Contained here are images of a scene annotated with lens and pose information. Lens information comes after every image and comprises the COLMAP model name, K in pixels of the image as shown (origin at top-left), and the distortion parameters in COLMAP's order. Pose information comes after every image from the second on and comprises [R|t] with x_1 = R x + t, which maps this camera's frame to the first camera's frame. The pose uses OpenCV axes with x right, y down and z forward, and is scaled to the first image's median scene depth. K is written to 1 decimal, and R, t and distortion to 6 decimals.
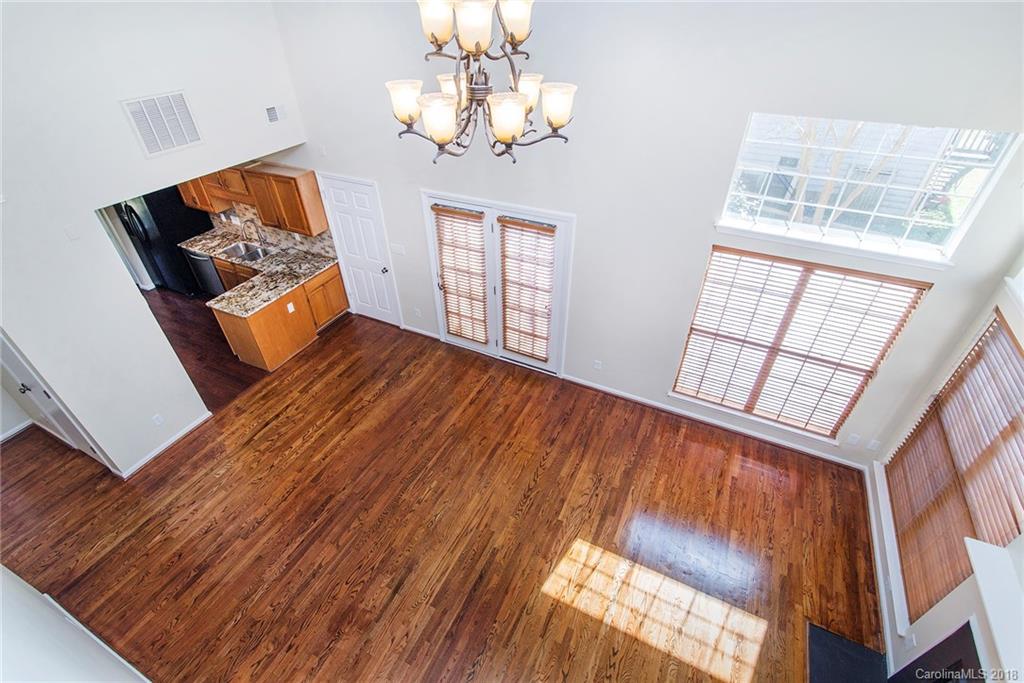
lens RADIAL K [[471.1, 0, 506.2], [0, 471.1, 358.3], [0, 0, 1]] dist [-0.010226, 0.000175]
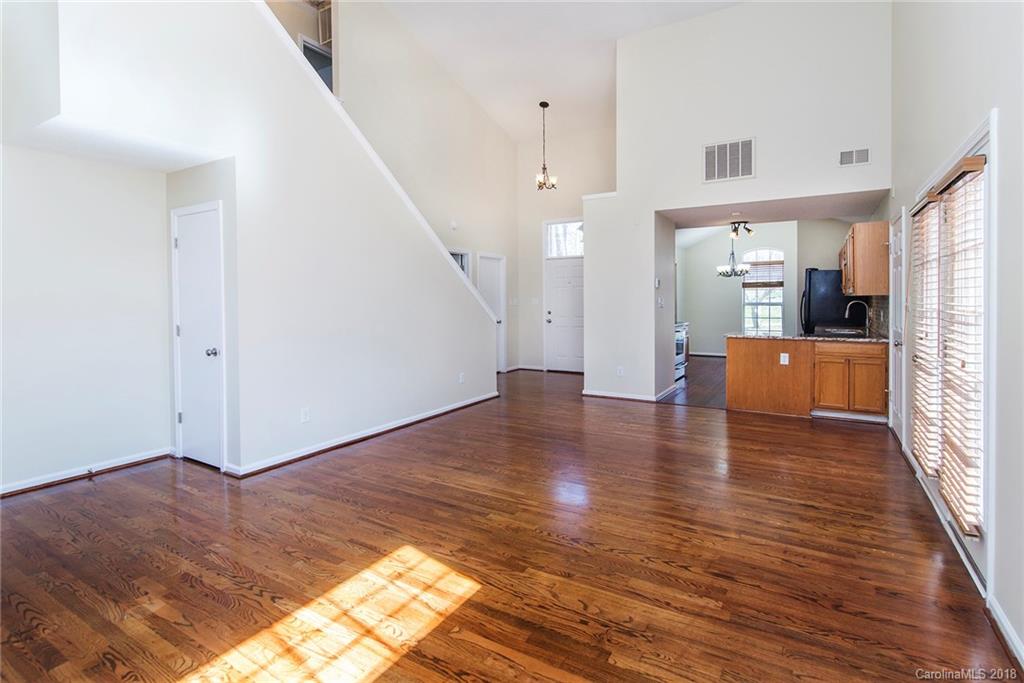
lens RADIAL K [[496.4, 0, 524.6], [0, 496.4, 300.5], [0, 0, 1]] dist [-0.002949, -0.000531]
pose [[-0.079138, 0.008442, -0.996828, 0.521768], [-0.619222, 0.783231, 0.055793, 0.058086], [0.781218, 0.621673, -0.056756, 0.653129]]
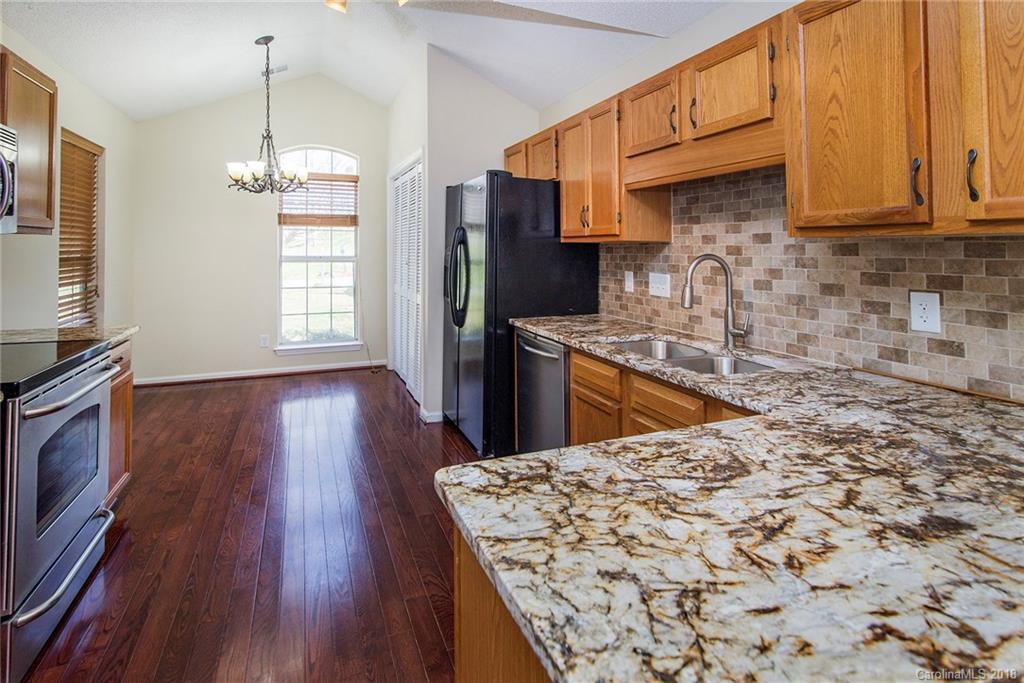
lens RADIAL K [[496.4, 0, 511.5], [0, 496.4, 235.6], [0, 0, 1]] dist [-0.002949, -0.000531]
pose [[0.758543, -0.009643, -0.651551, -0.519737], [-0.416415, 0.761914, -0.496071, -0.106332], [0.501210, 0.647607, 0.573929, 0.876373]]
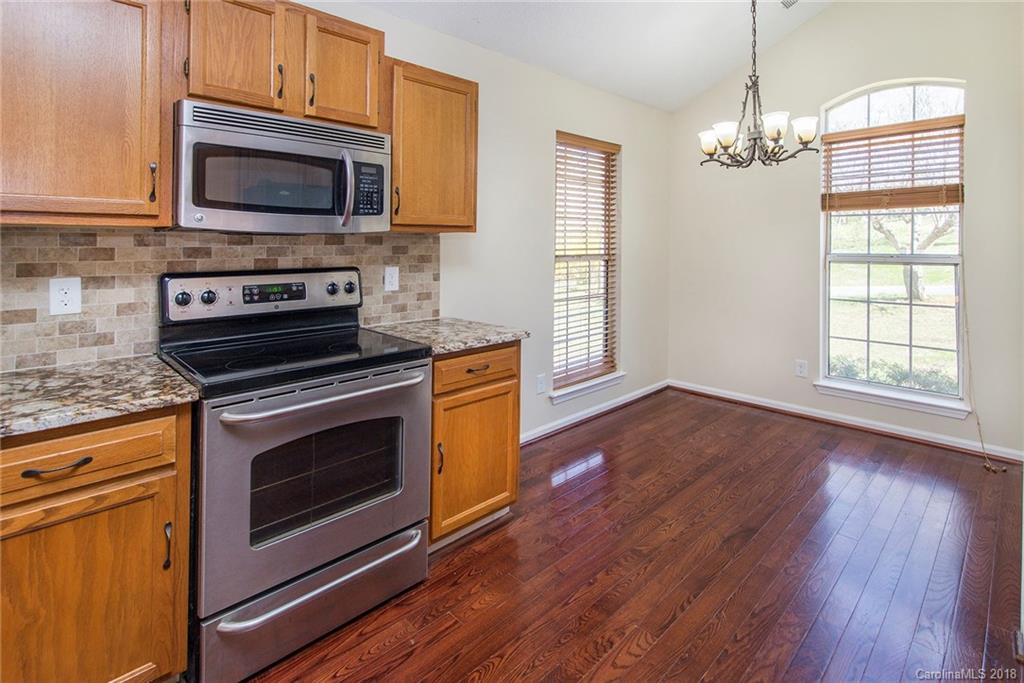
lens RADIAL K [[496.4, 0, 523.6], [0, 496.4, 234.6], [0, 0, 1]] dist [-0.002949, -0.000531]
pose [[-0.335373, -0.012391, -0.942004, -0.683341], [-0.591071, 0.781392, 0.200155, -0.259488], [0.733594, 0.623918, -0.269381, 1.069090]]
